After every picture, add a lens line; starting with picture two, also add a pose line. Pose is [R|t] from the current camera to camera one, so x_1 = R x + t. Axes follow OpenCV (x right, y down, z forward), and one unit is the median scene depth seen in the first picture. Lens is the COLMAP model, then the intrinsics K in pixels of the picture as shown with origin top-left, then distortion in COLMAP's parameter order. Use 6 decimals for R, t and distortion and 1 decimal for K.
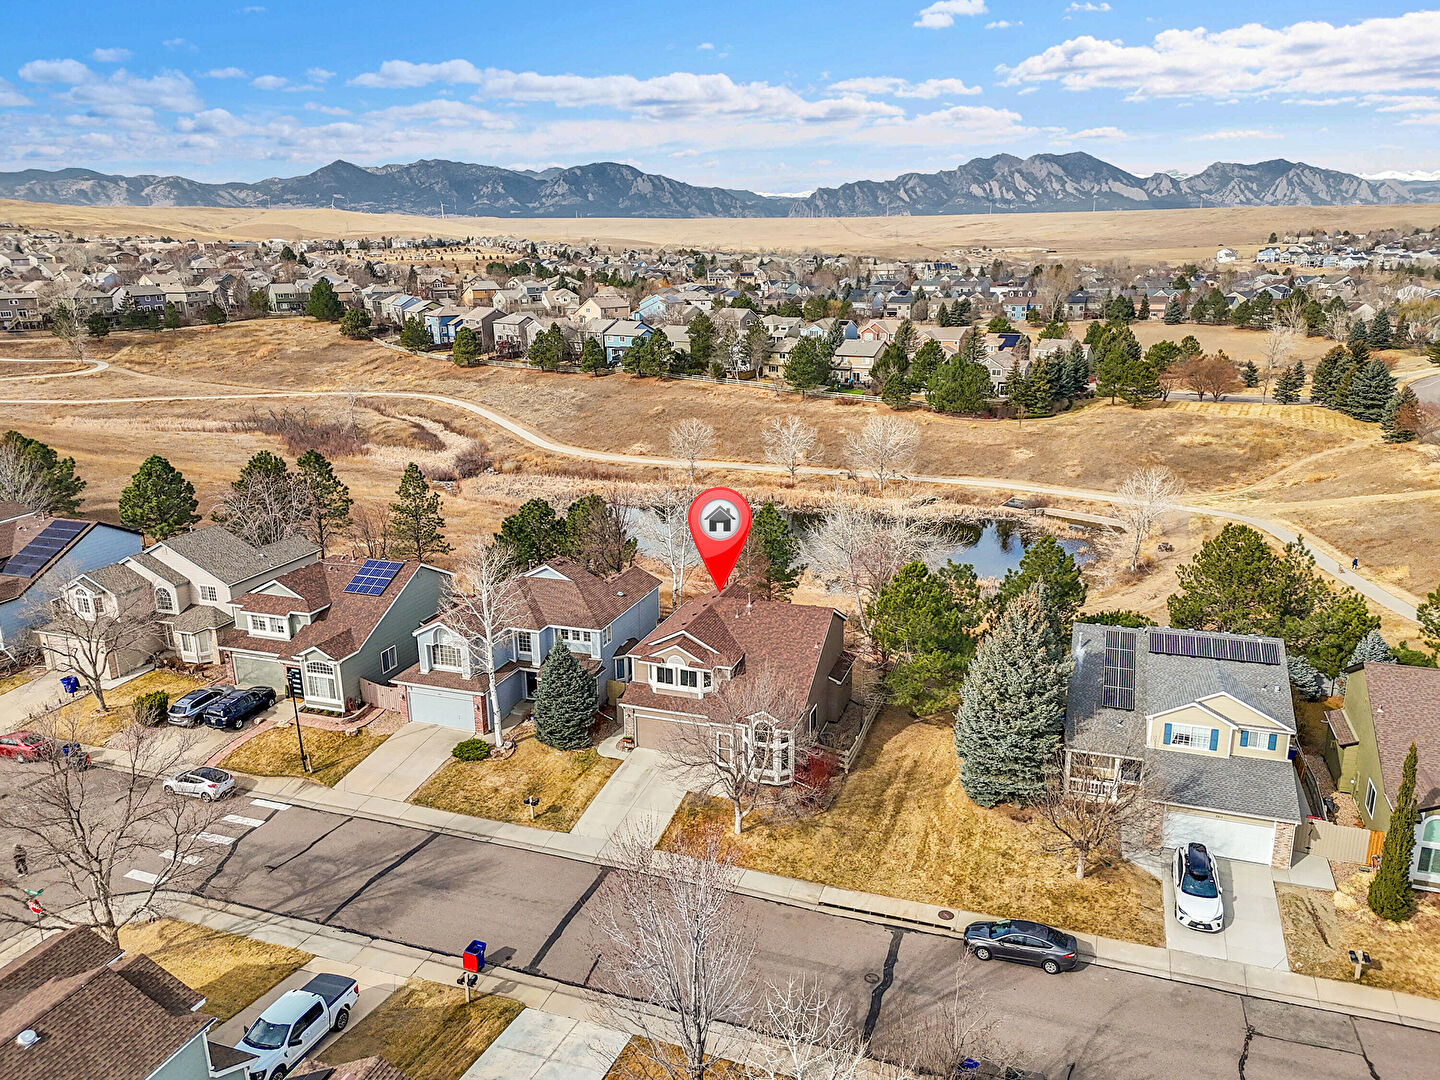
lens RADIAL K [[1050.2, 0, 728.8], [0, 1050.2, 531.7], [0, 0, 1]] dist [0.071384, -0.068184]
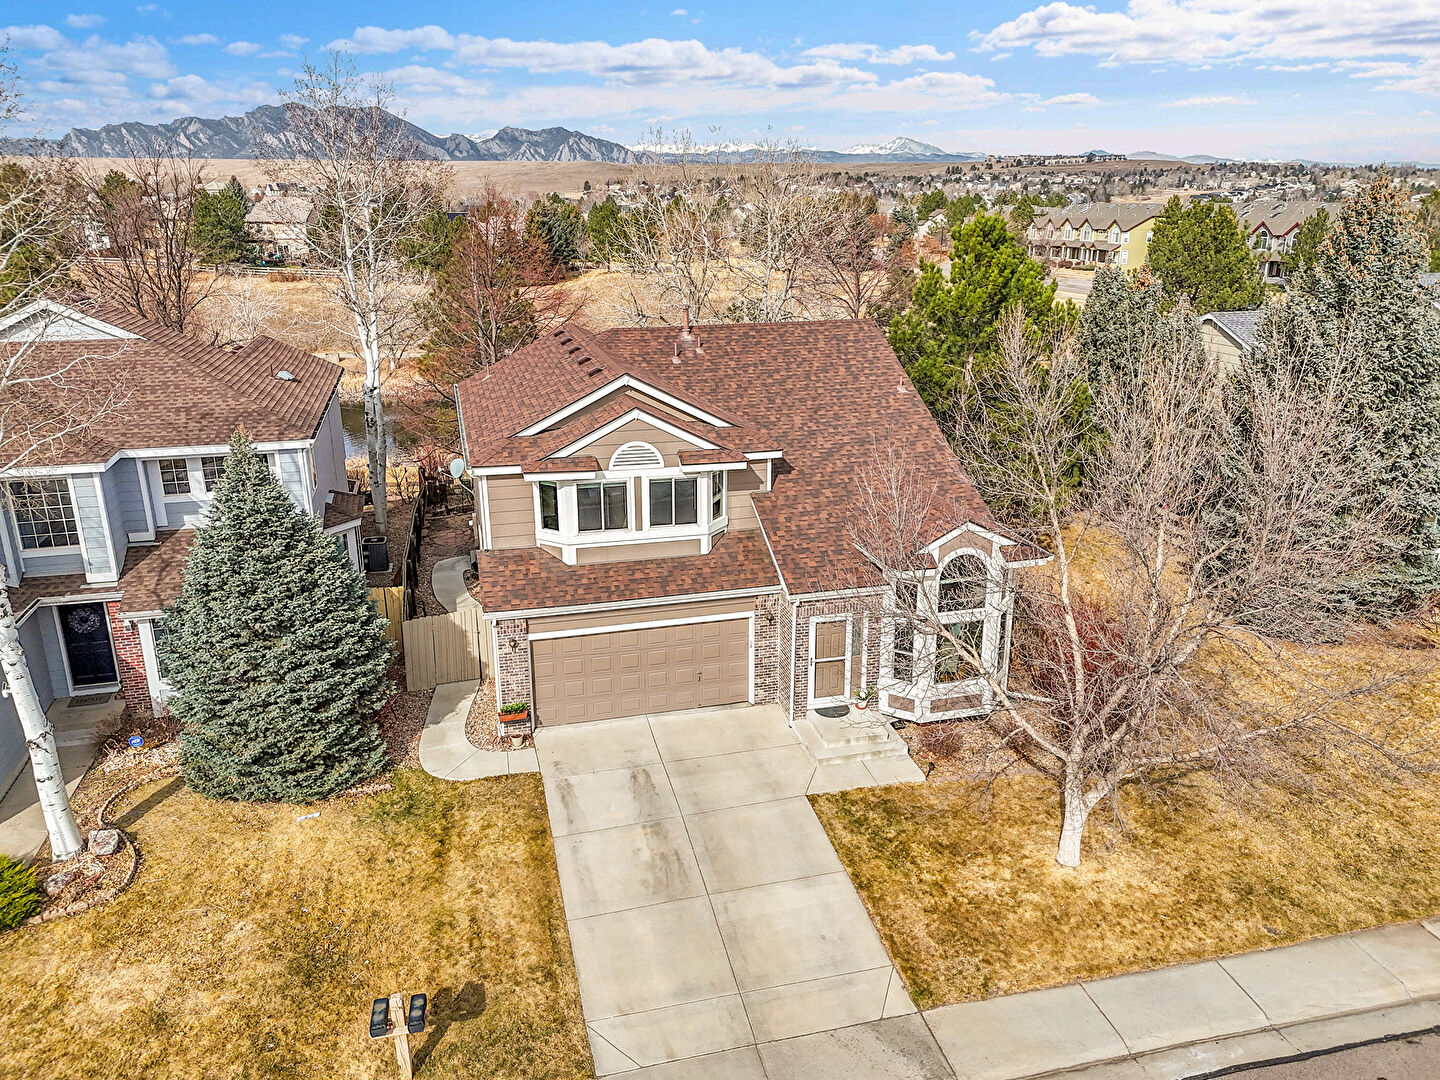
lens RADIAL K [[1050.2, 0, 724.1], [0, 1050.2, 538.5], [0, 0, 1]] dist [0.071384, -0.068184]
pose [[0.826239, -0.162225, 0.539456, -0.201141], [0.139000, 0.986737, 0.083837, 0.113974], [-0.545902, 0.005715, 0.837830, 0.631262]]
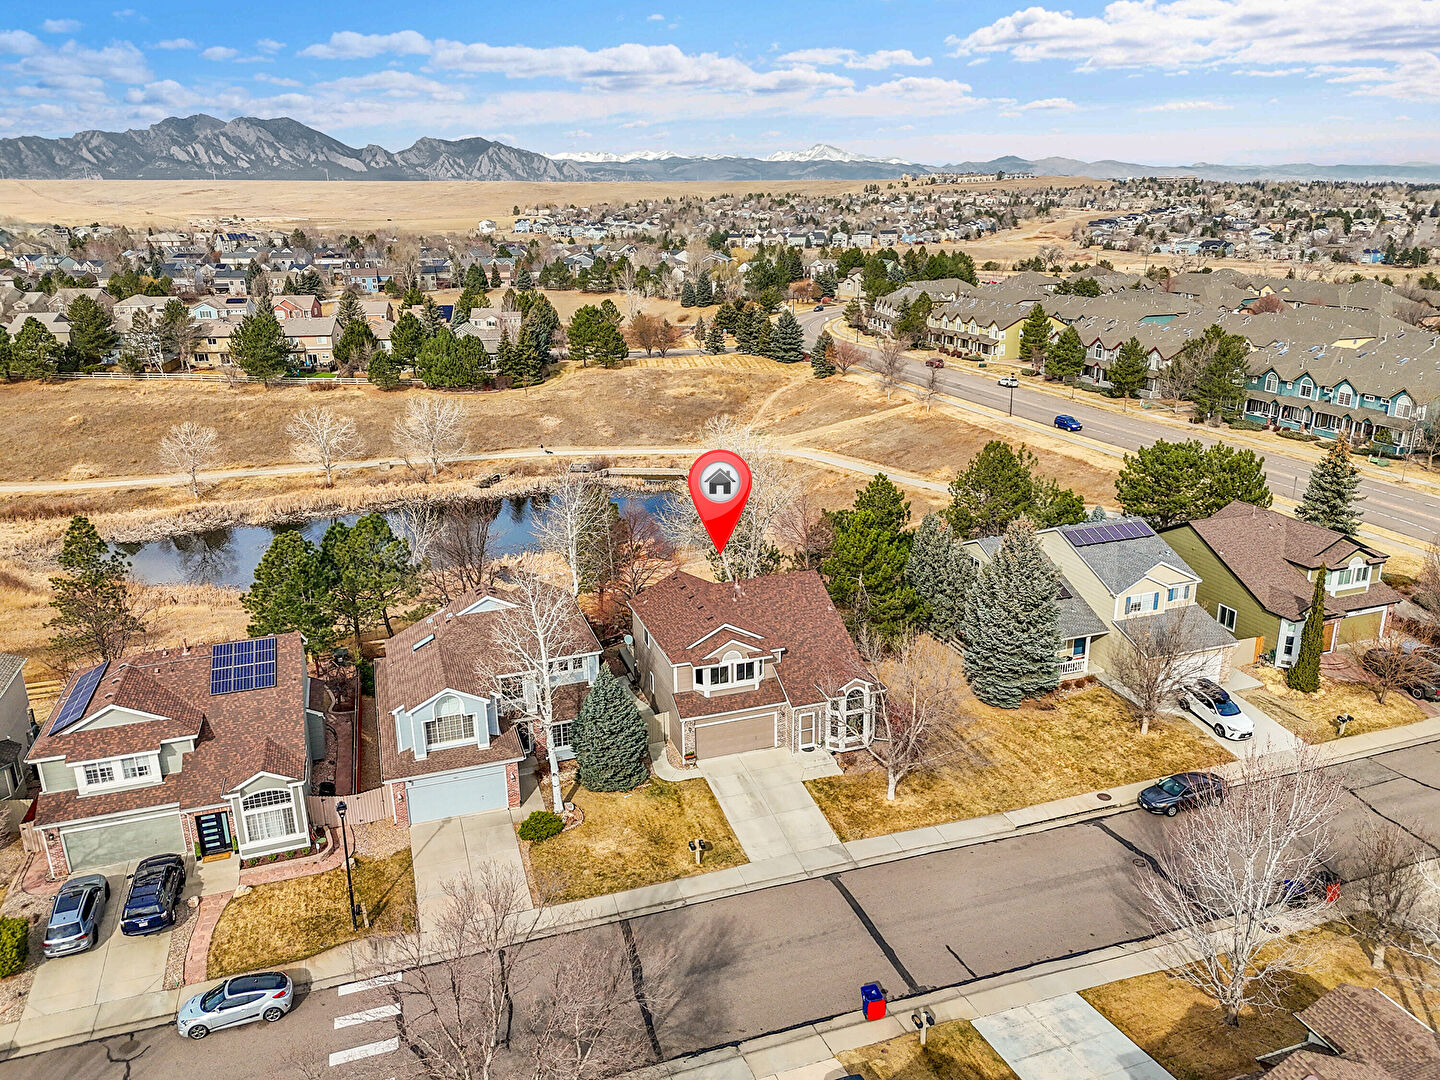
lens RADIAL K [[1050.2, 0, 723.2], [0, 1050.2, 530.7], [0, 0, 1]] dist [0.071384, -0.068184]
pose [[0.785641, -0.179042, 0.592209, -0.539271], [0.164316, 0.983218, 0.079269, -0.056899], [-0.596463, 0.035032, 0.801876, 0.230751]]
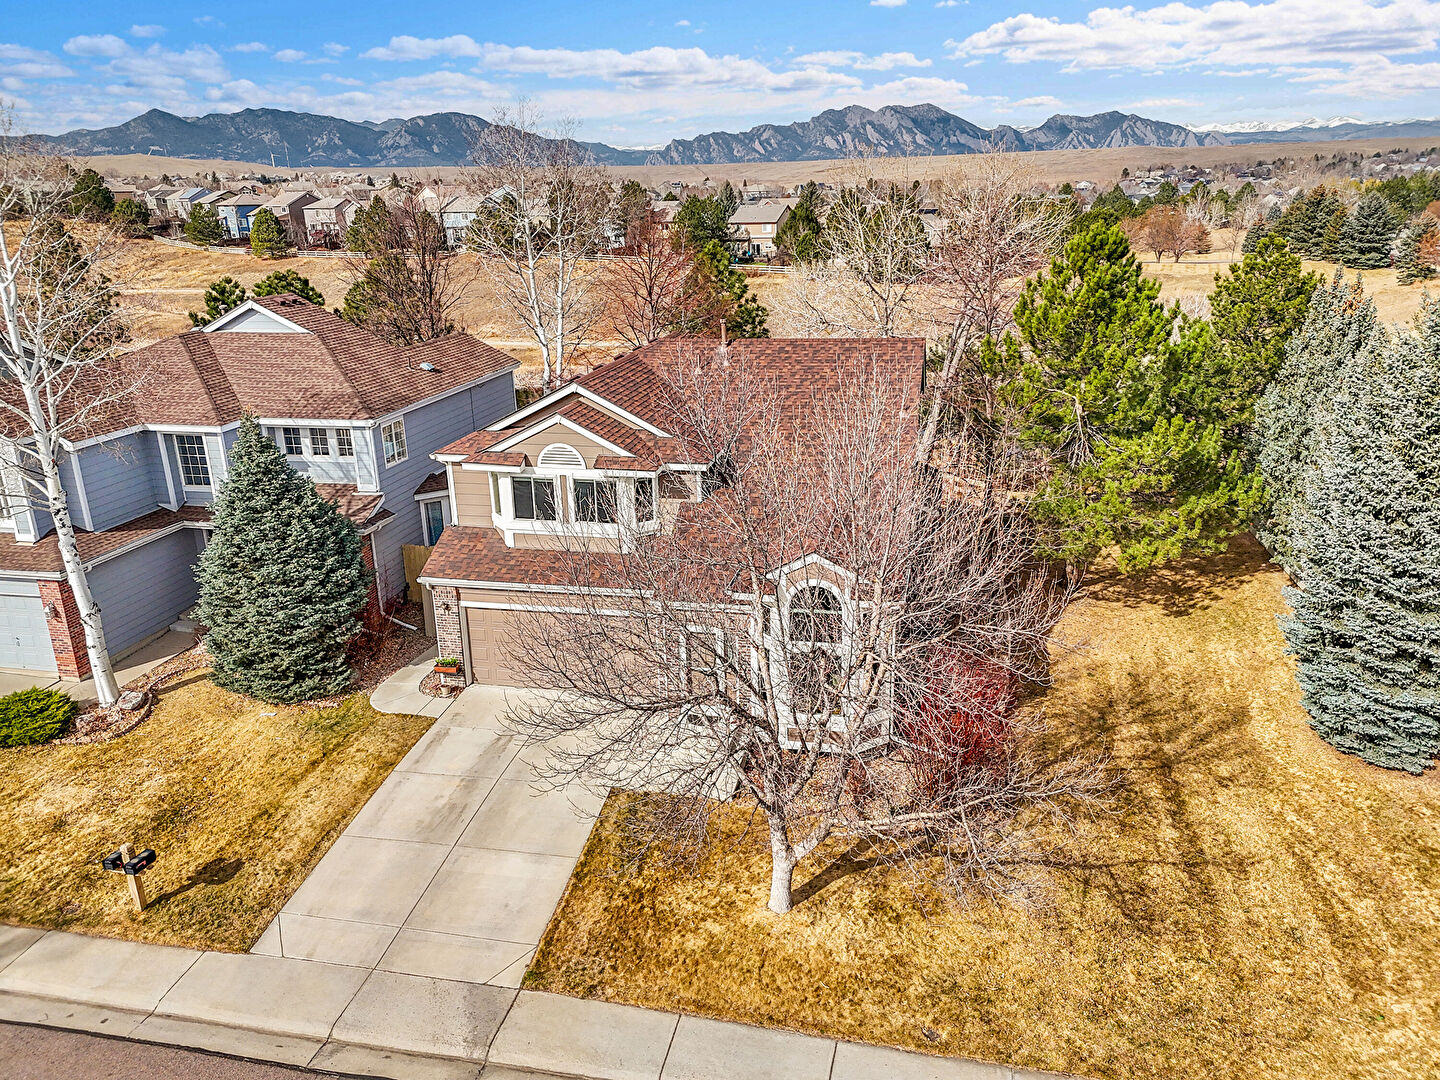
lens RADIAL K [[1050.2, 0, 728.7], [0, 1050.2, 540.6], [0, 0, 1]] dist [0.071384, -0.068184]
pose [[0.991651, -0.048111, 0.119643, -0.033367], [0.042339, 0.997835, 0.050325, 0.125198], [-0.121805, -0.044839, 0.991541, 0.553310]]
